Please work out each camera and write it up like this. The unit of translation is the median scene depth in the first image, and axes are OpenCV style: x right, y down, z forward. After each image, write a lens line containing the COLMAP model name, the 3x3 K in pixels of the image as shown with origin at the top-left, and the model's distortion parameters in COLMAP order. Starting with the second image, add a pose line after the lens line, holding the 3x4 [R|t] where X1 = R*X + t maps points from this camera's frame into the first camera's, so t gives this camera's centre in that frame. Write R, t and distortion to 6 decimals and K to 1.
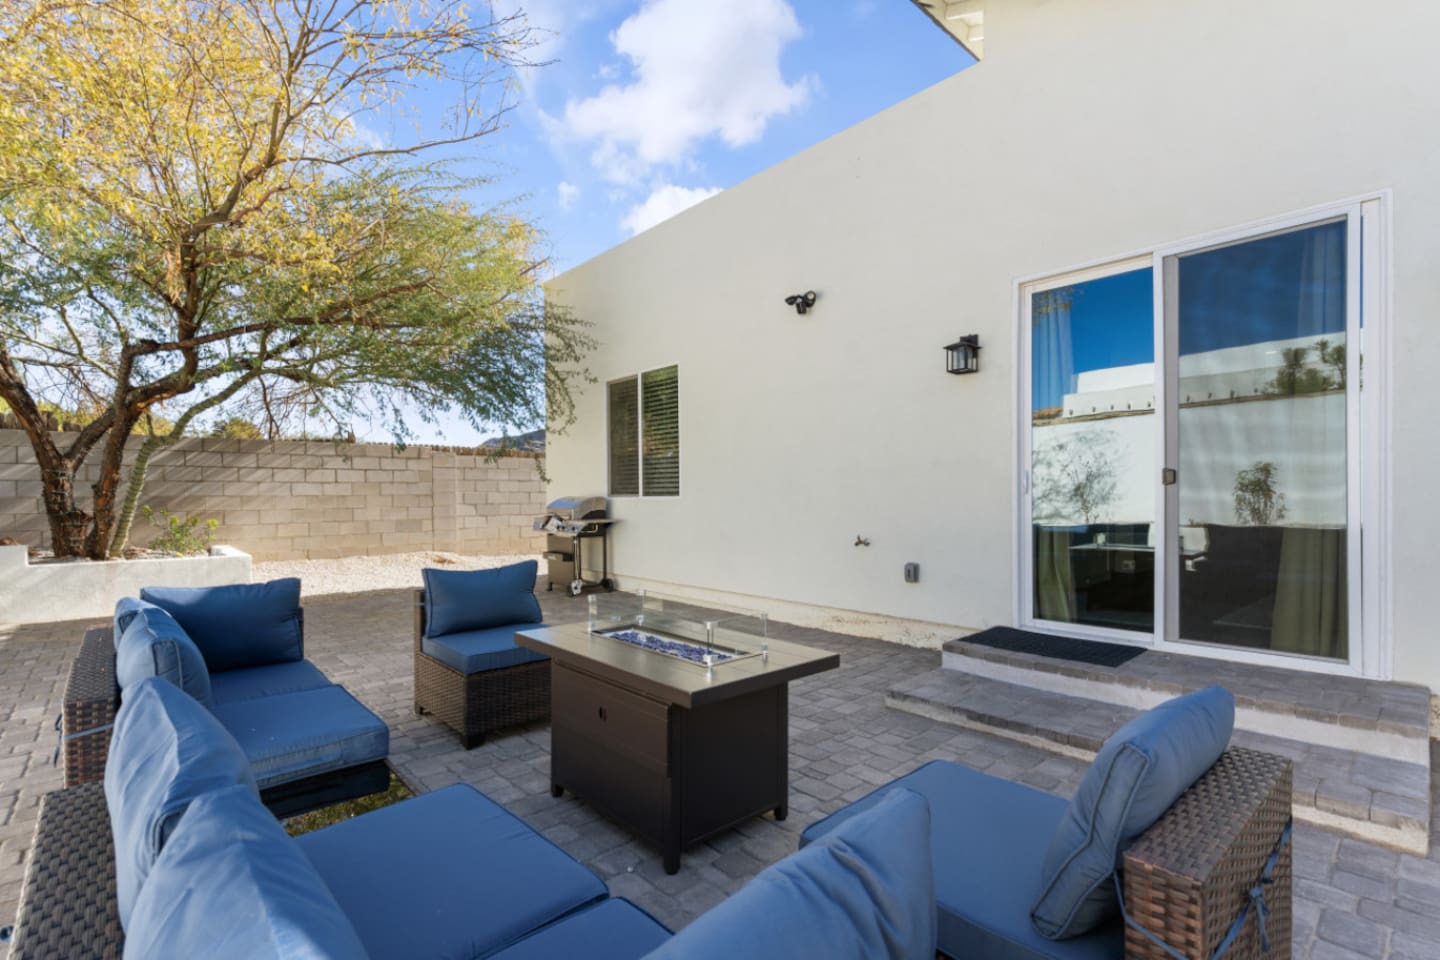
lens RADIAL K [[672.3, 0, 719.3], [0, 672.3, 476.1], [0, 0, 1]] dist [-0.002160, 0.000941]
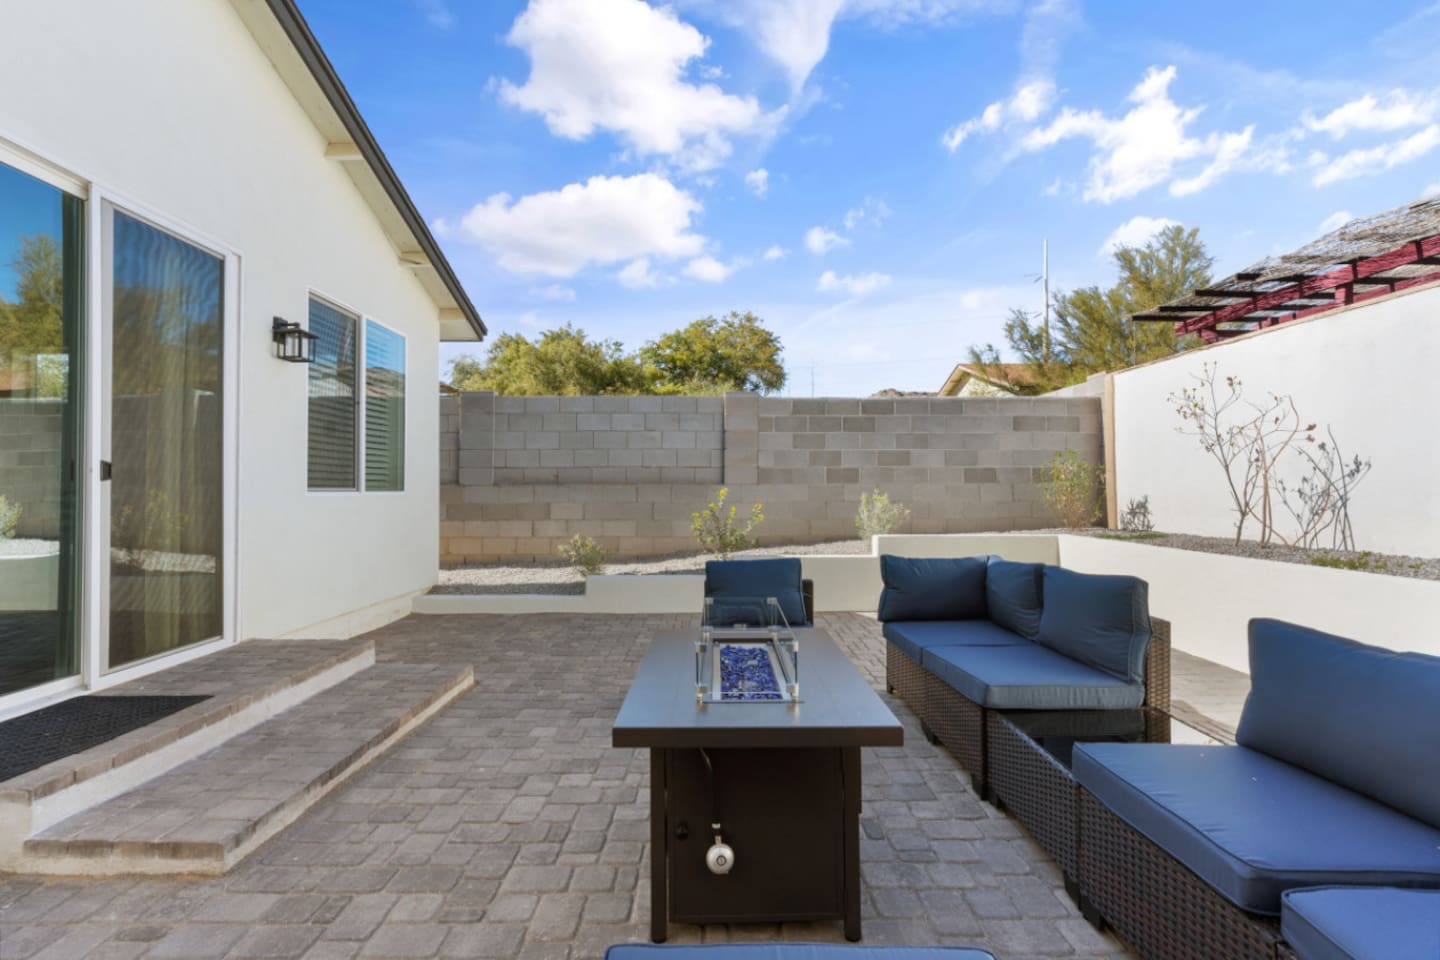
lens RADIAL K [[672.3, 0, 719.3], [0, 672.3, 476.1], [0, 0, 1]] dist [-0.002160, 0.000941]
pose [[-0.743085, 0.020177, 0.668893, -0.488781], [-0.013134, 0.998913, -0.044722, 0.038926], [-0.669068, -0.042018, -0.742013, 1.298990]]
